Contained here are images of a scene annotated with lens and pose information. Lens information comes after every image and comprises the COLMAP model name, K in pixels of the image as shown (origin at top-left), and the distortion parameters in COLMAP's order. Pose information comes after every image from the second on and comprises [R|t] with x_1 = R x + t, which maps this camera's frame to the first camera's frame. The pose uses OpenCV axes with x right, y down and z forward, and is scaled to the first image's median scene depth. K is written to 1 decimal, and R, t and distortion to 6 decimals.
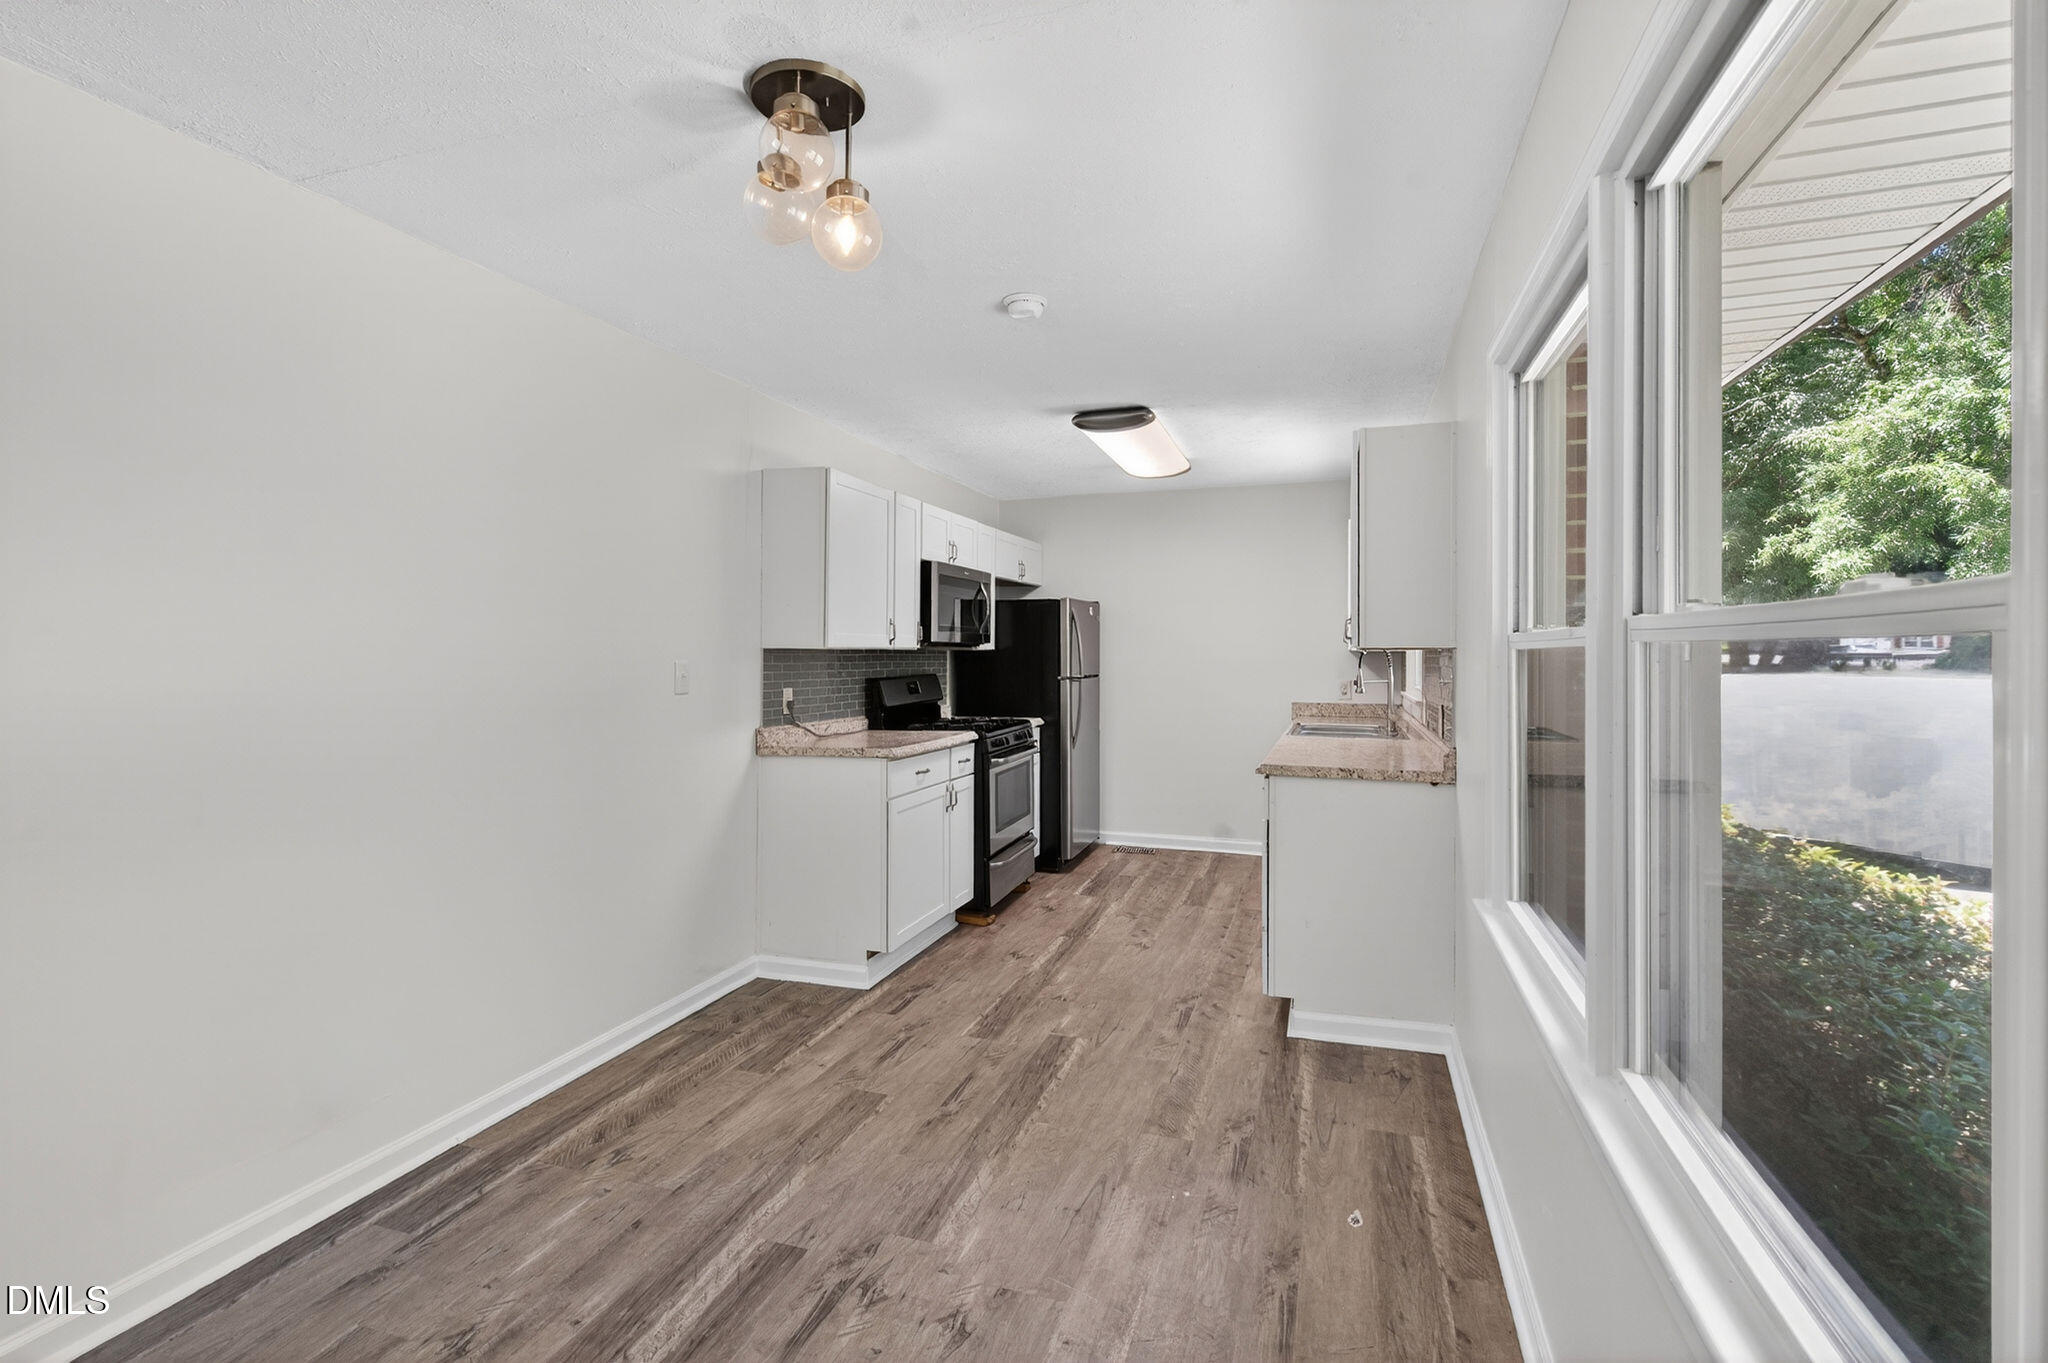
lens RADIAL K [[935.2, 0, 1018.6], [0, 935.2, 661.5], [0, 0, 1]] dist [0.000114, 0.000001]
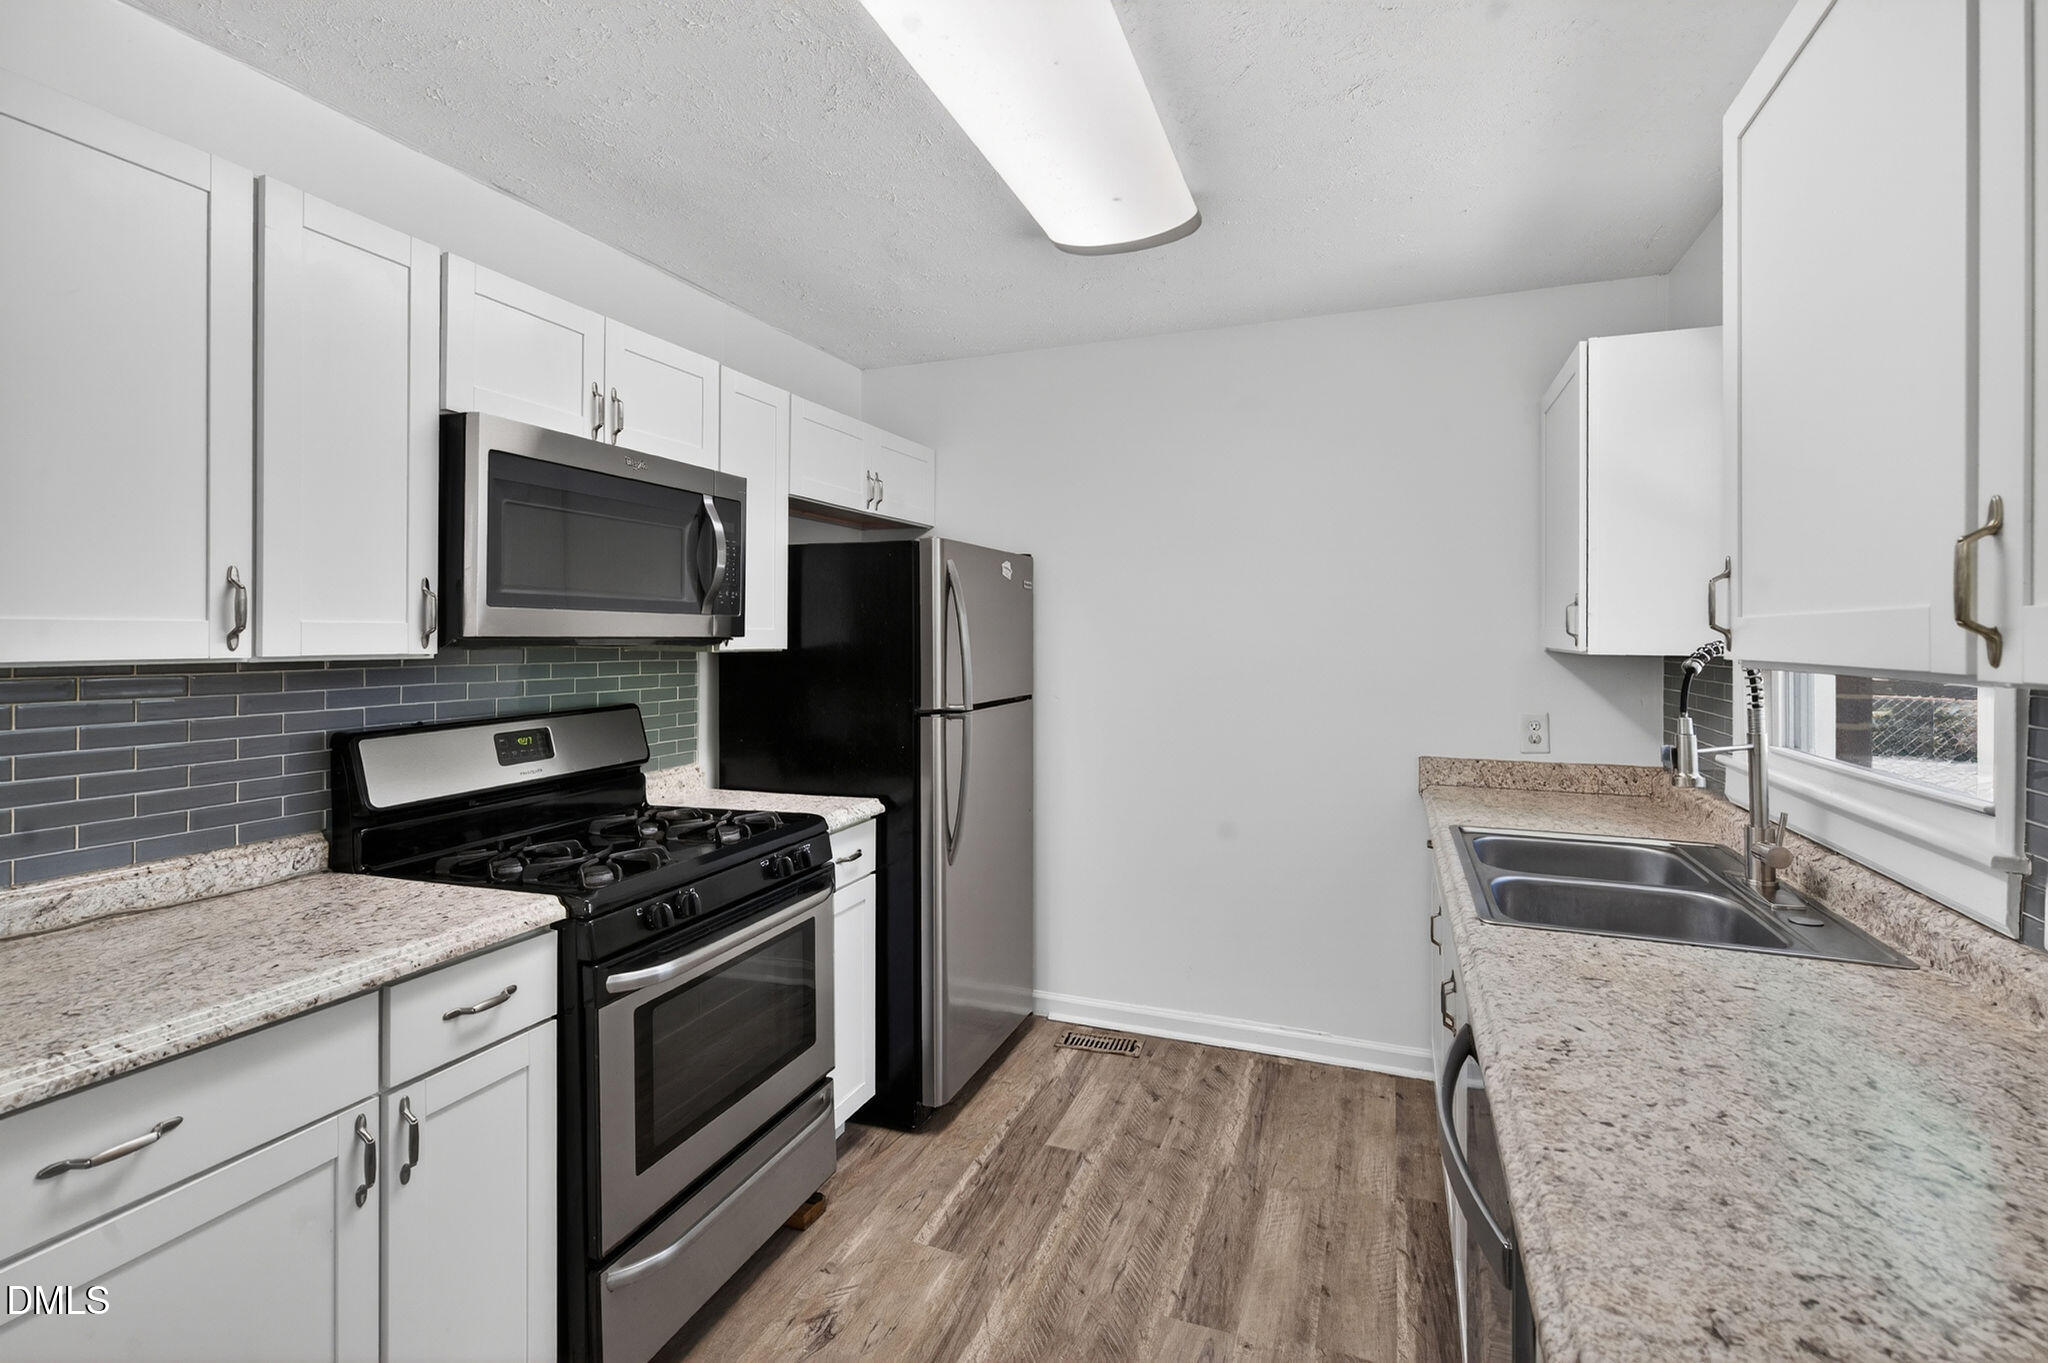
lens RADIAL K [[944.5, 0, 1025.3], [0, 944.5, 639.0], [0, 0, 1]] dist [-0.001921, -0.000715]
pose [[0.999170, 0.001872, -0.040692, 0.134362], [-0.002054, 0.999988, -0.004419, -0.018988], [0.040683, 0.004499, 0.999162, 0.627362]]
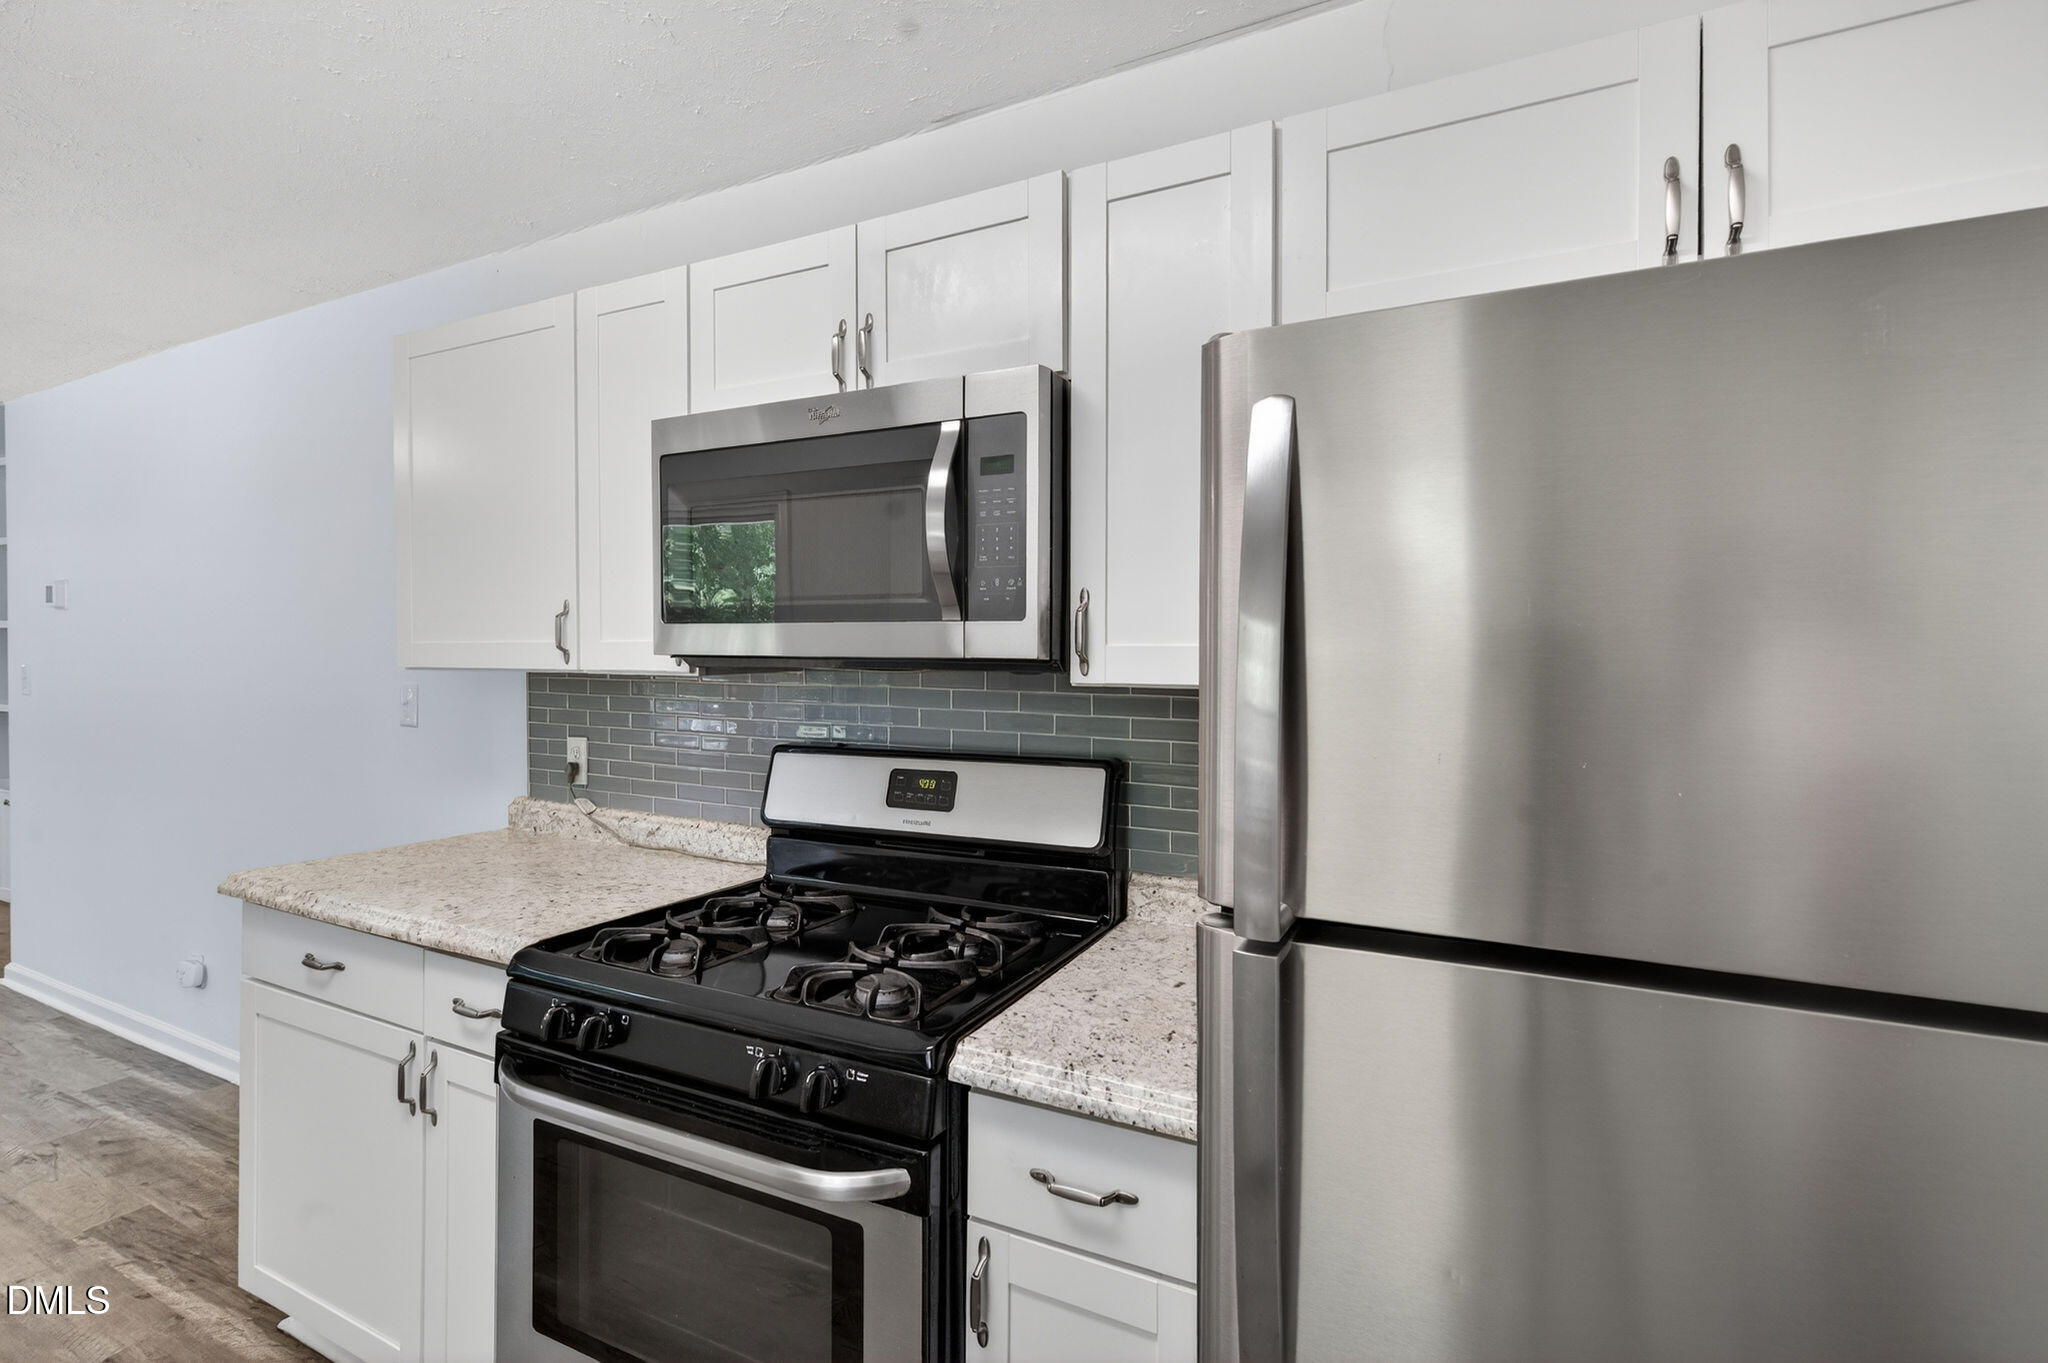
lens RADIAL K [[944.5, 0, 1025.3], [0, 944.5, 639.0], [0, 0, 1]] dist [-0.001921, -0.000715]
pose [[-0.147956, -0.000822, -0.988994, 0.217484], [-0.005819, 0.999983, 0.000040, -0.026296], [0.988977, 0.005761, -0.147958, 1.091027]]
